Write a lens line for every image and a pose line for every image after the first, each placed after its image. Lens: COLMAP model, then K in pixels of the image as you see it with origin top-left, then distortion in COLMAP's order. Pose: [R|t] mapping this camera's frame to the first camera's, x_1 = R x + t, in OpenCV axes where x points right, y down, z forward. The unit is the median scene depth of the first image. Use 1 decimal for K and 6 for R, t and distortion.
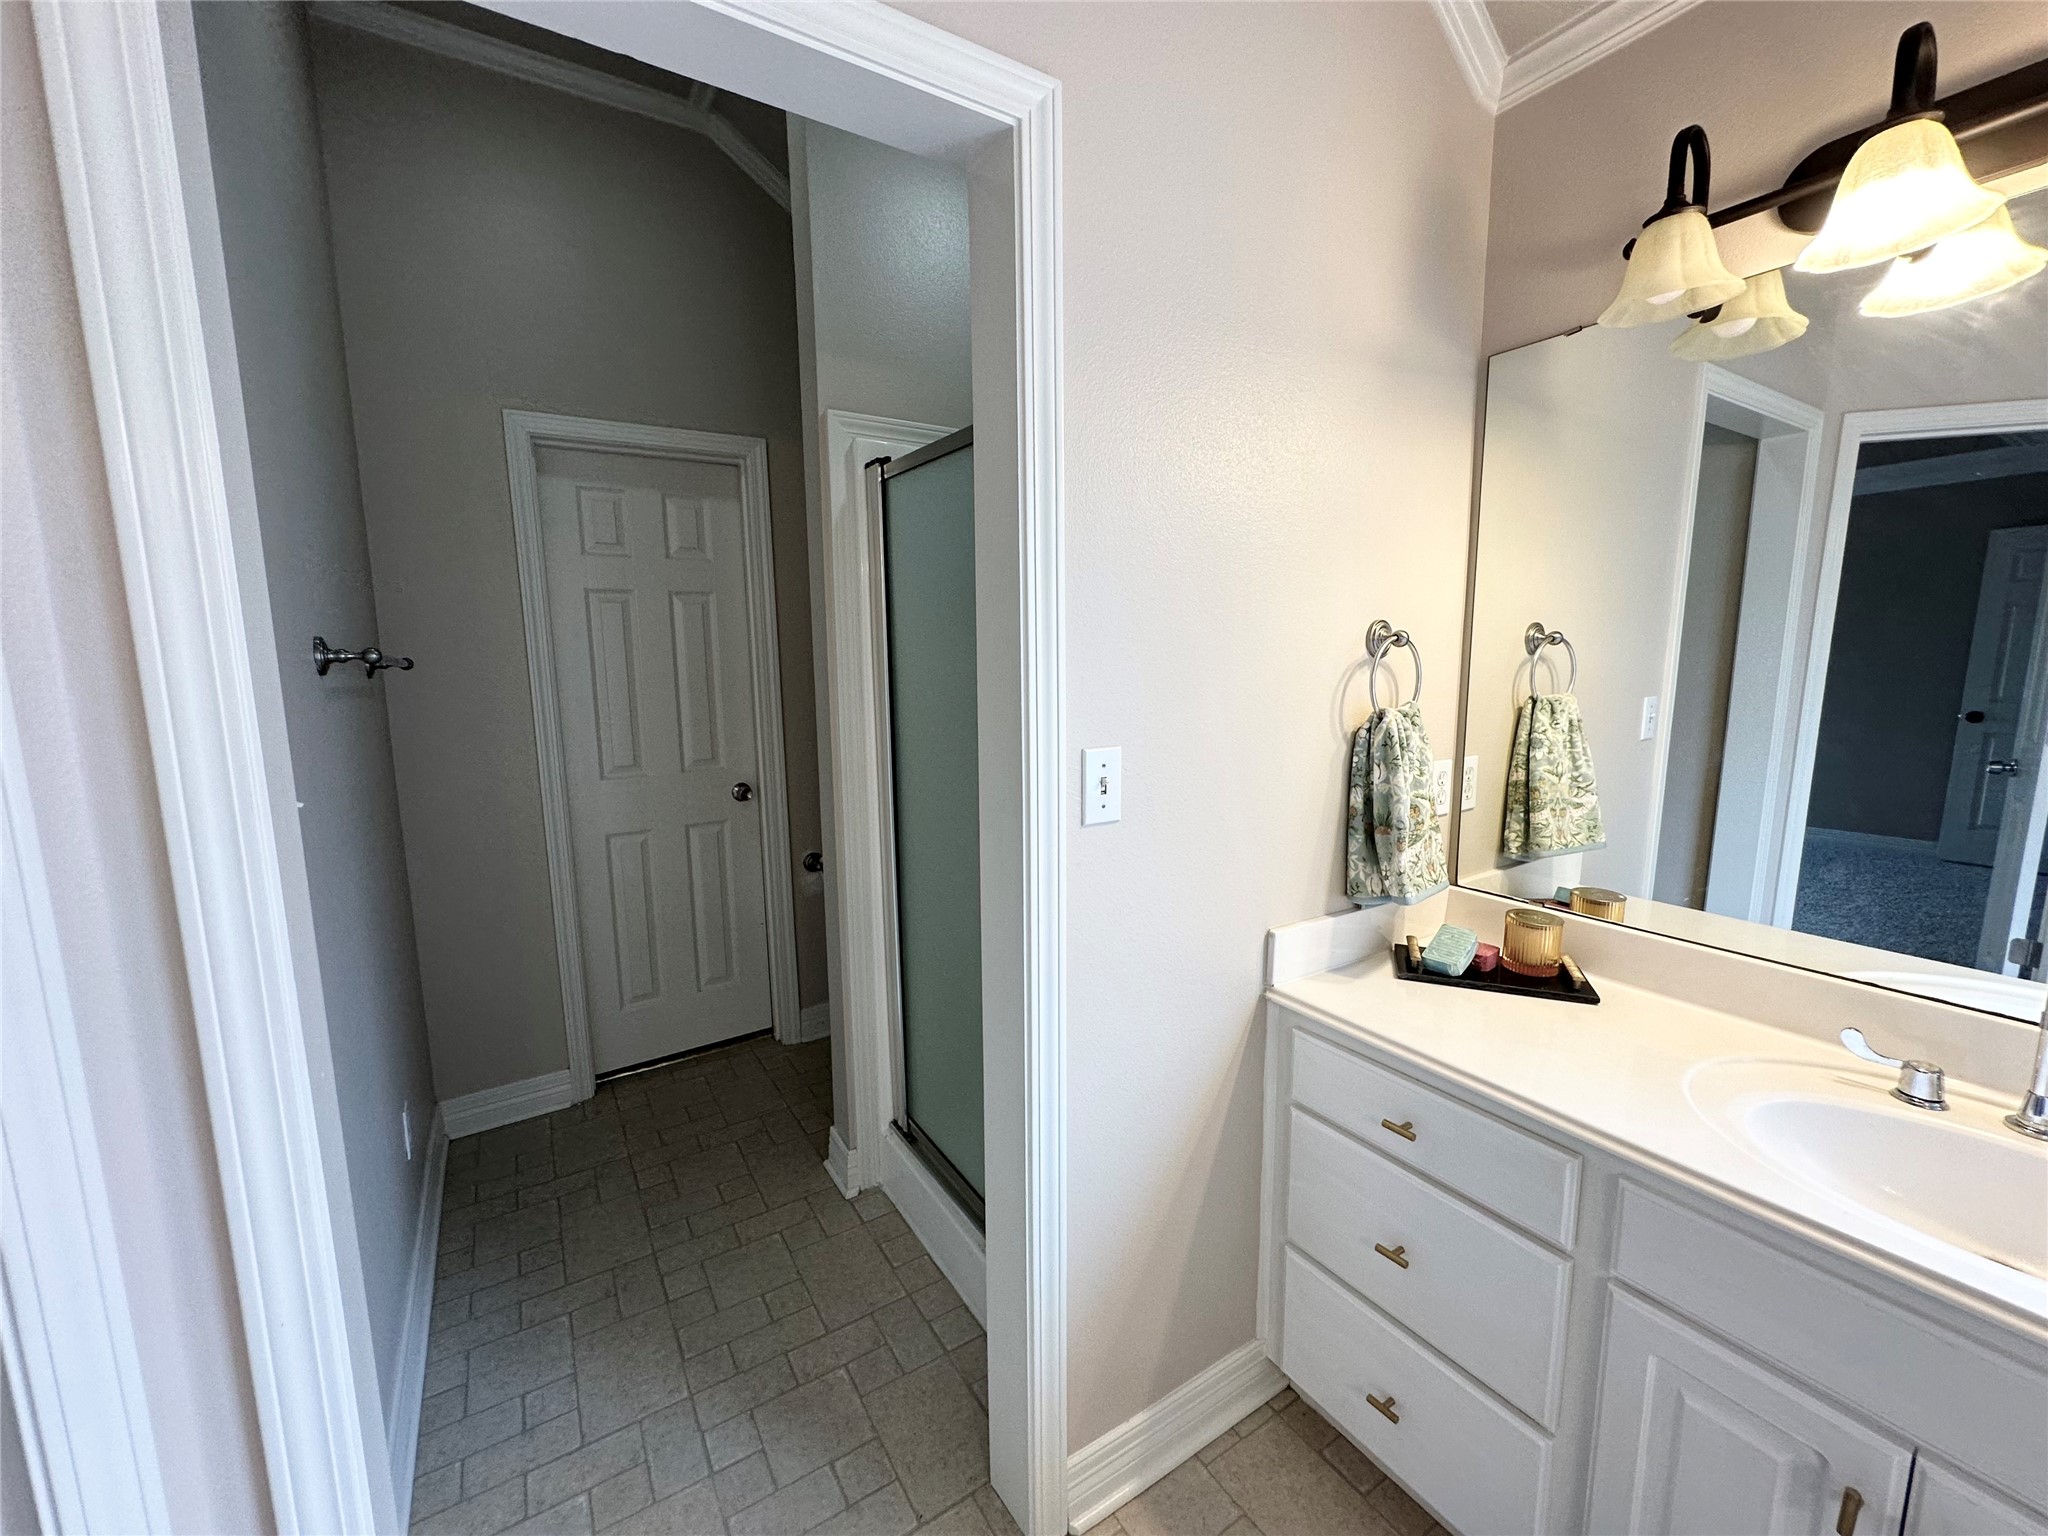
lens RADIAL K [[818.9, 0, 1020.8], [0, 818.9, 766.2], [0, 0, 1]] dist [-0.005694, 0.001068]
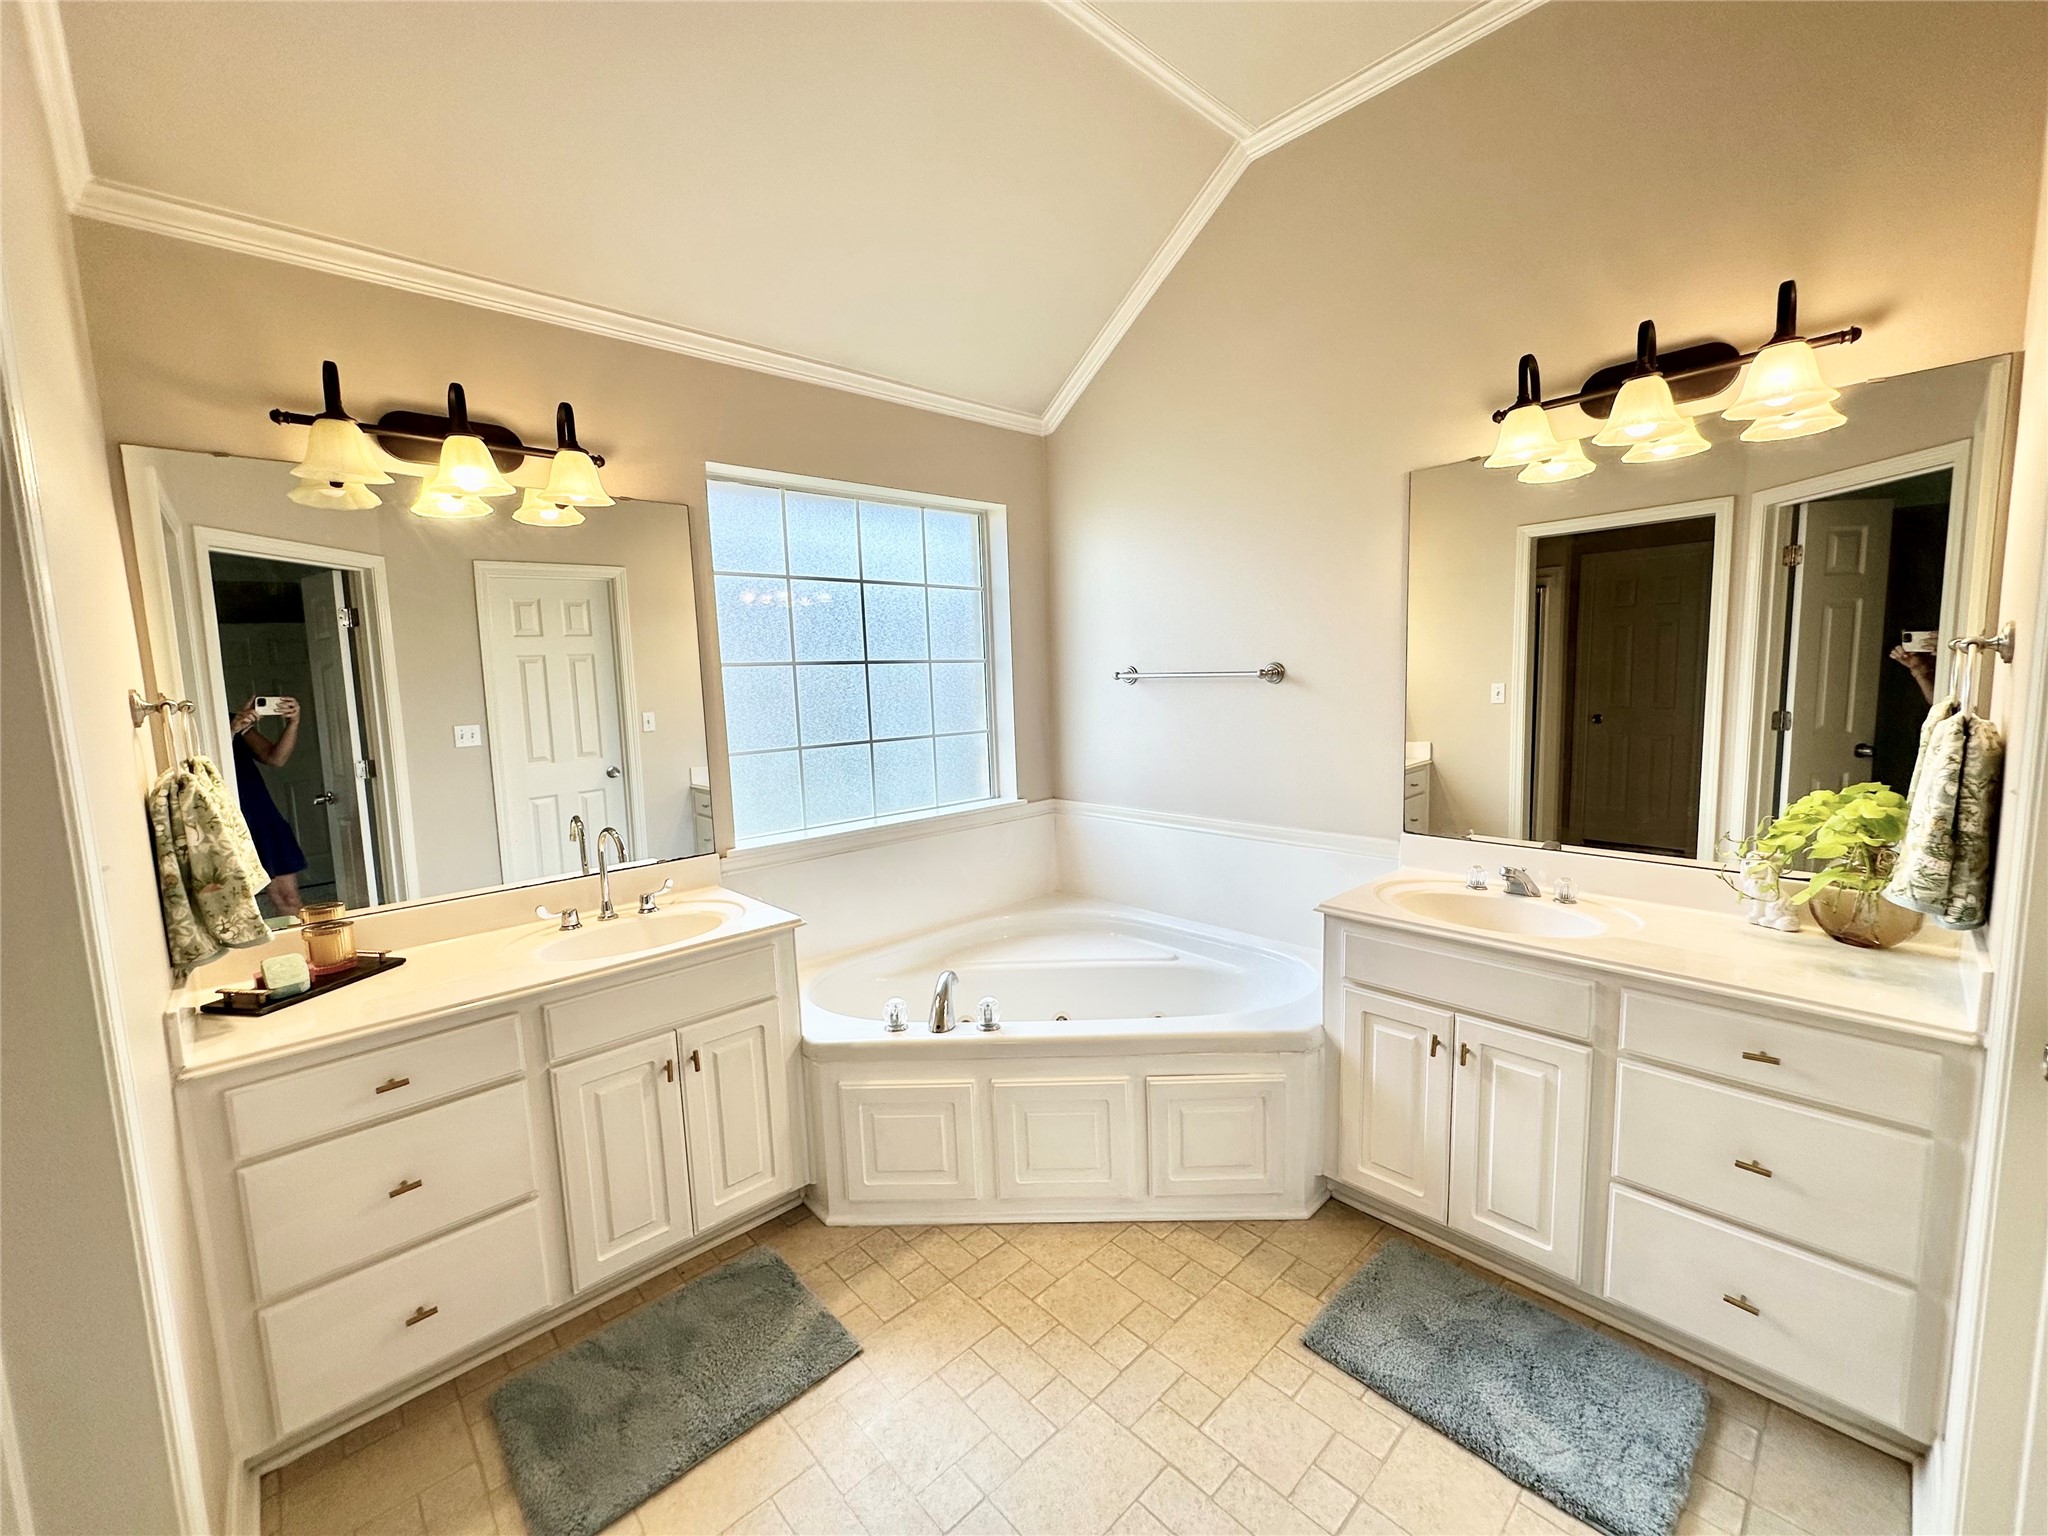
lens RADIAL K [[818.9, 0, 1022.0], [0, 818.9, 771.9], [0, 0, 1]] dist [-0.005694, 0.001068]
pose [[-0.192877, -0.093385, 0.976769, -0.770689], [0.172854, 0.976659, 0.127507, -0.020702], [-0.965878, 0.193432, -0.172233, 0.150700]]
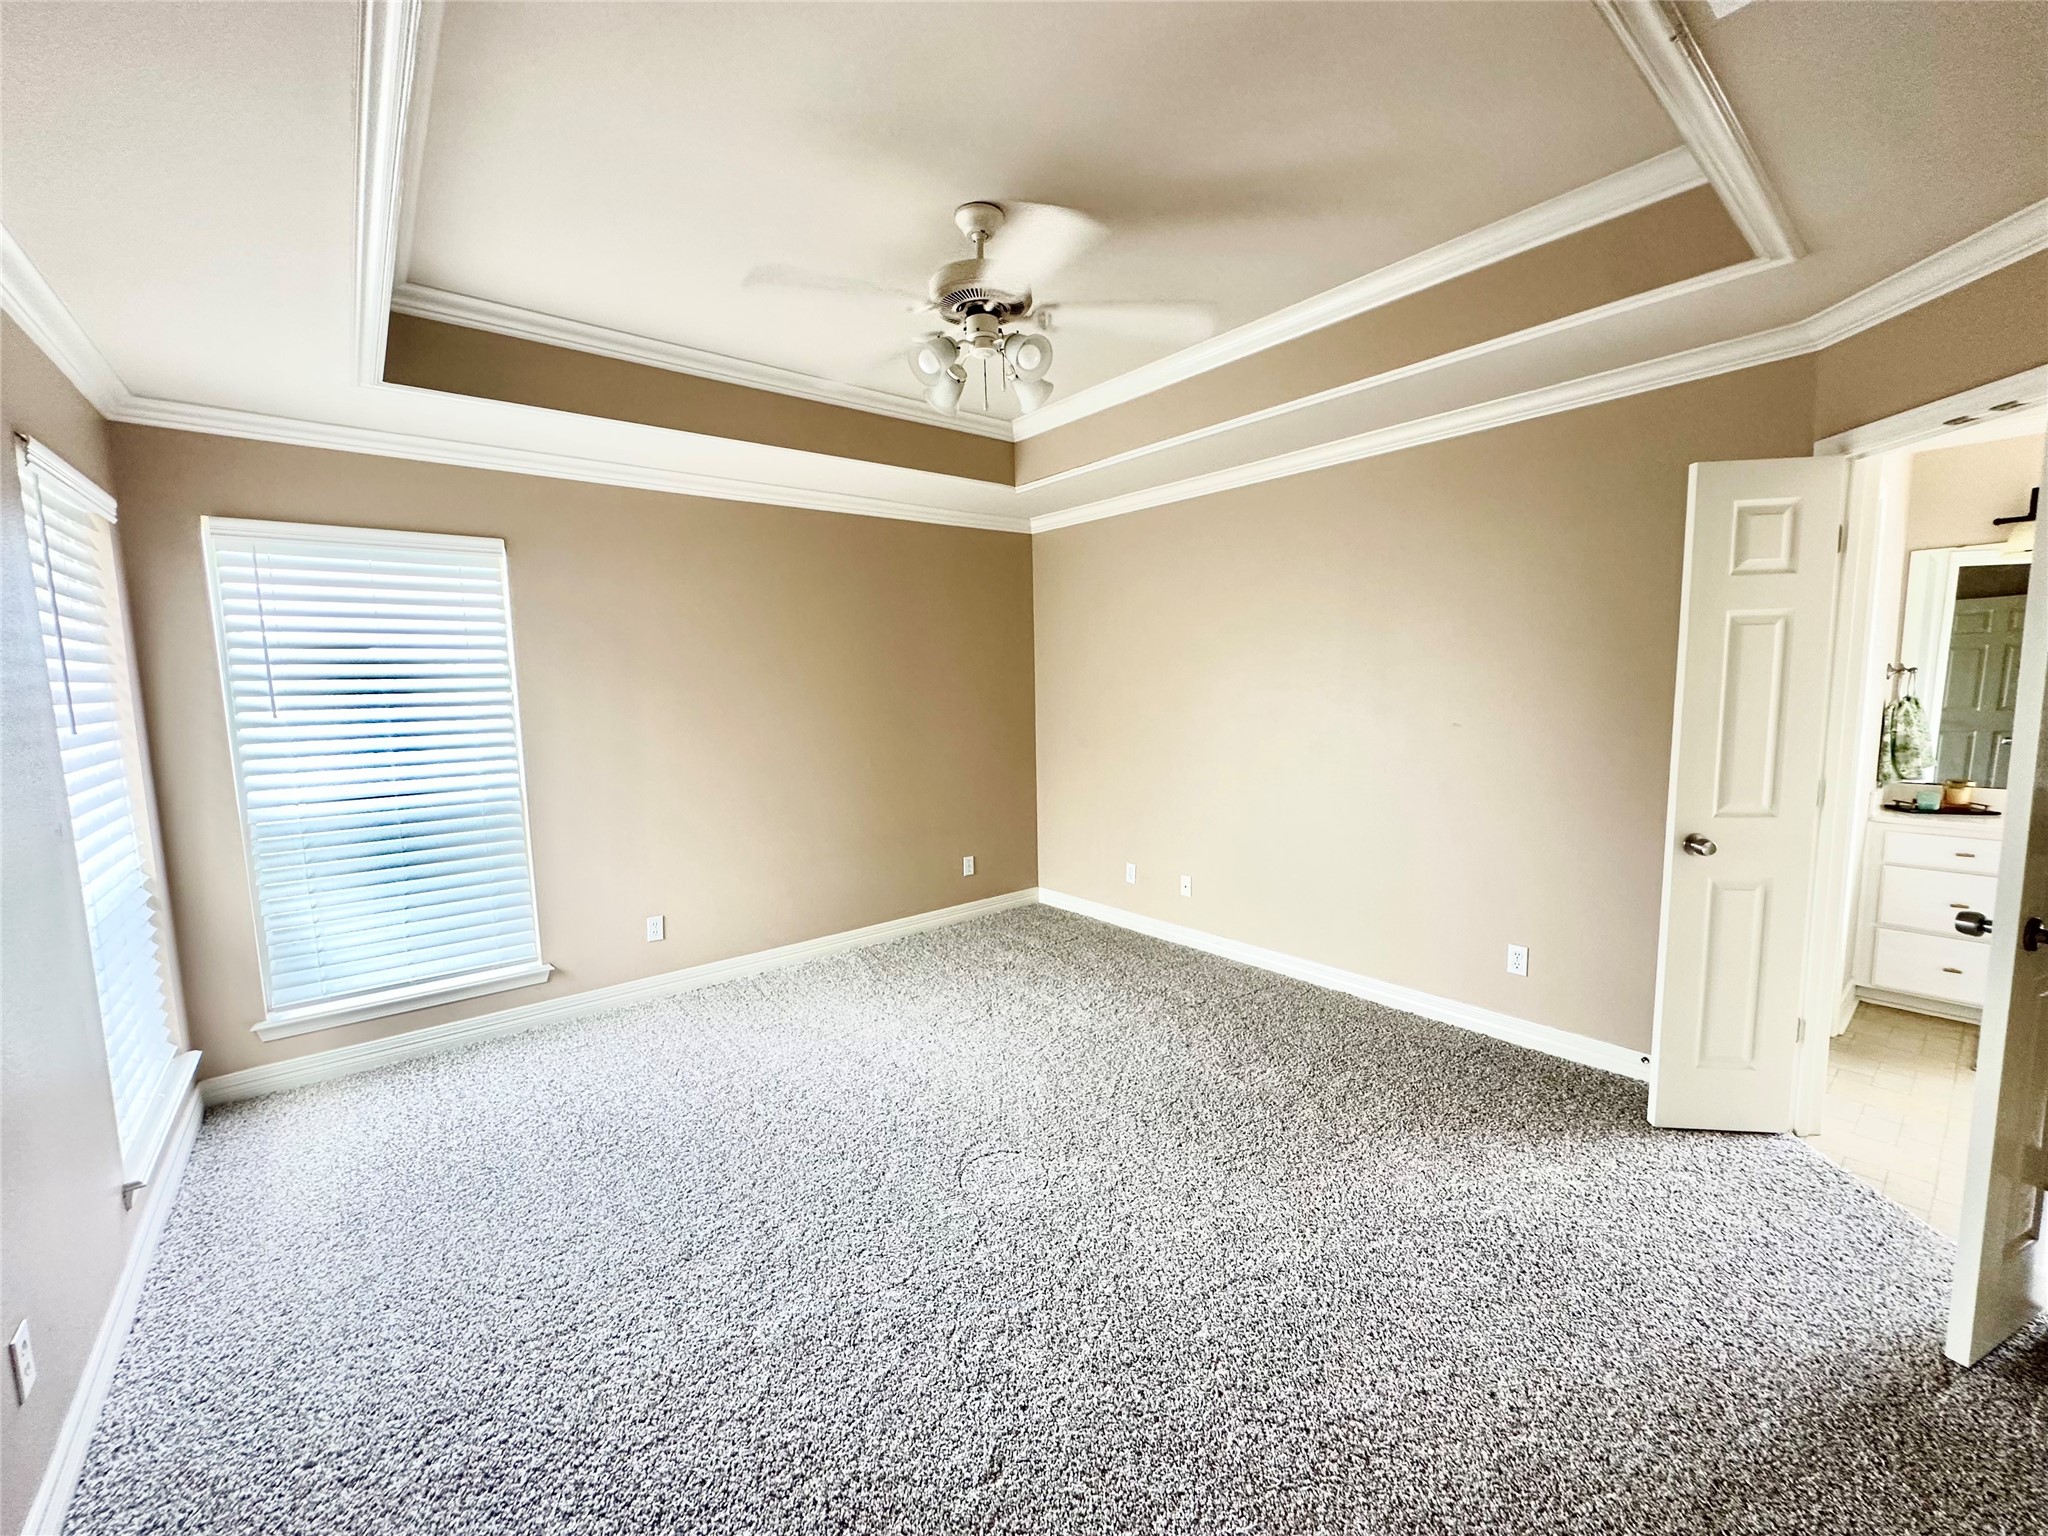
lens RADIAL K [[818.9, 0, 1025.5], [0, 818.9, 771.7], [0, 0, 1]] dist [-0.005694, 0.001068]
pose [[0.991152, -0.019705, 0.131263, -2.450755], [0.024583, 0.999062, -0.035642, 0.162780], [-0.130438, 0.038553, 0.990707, -1.042639]]
